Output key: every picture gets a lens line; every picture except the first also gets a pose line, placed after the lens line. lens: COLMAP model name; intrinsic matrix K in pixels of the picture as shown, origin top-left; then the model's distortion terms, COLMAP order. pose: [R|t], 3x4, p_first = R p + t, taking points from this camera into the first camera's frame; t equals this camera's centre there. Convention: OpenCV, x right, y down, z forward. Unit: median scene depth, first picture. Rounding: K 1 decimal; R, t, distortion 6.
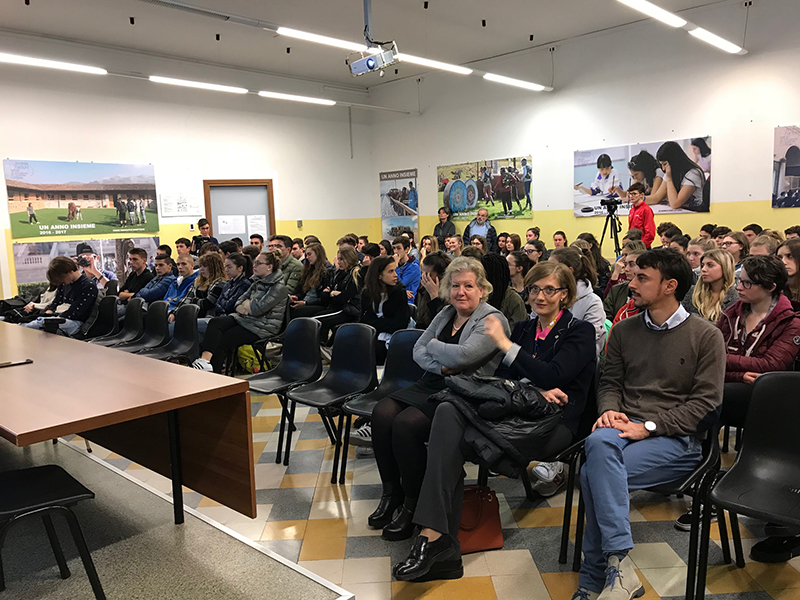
lens RADIAL K [[663.4, 0, 395.8], [0, 663.4, 294.9], [0, 0, 1]] dist [0.033900, -0.046460]
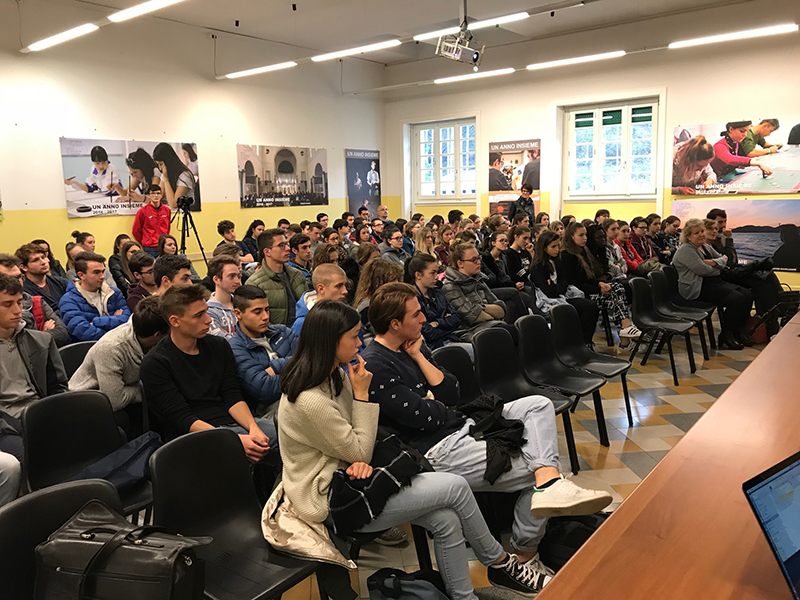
lens RADIAL K [[663.4, 0, 399.7], [0, 663.4, 299.5], [0, 0, 1]] dist [0.033900, -0.046460]
pose [[-0.102169, -0.116664, 0.987902, -0.661054], [0.145530, 0.980661, 0.130859, -0.074150], [-0.984064, 0.157139, -0.083215, 0.759445]]
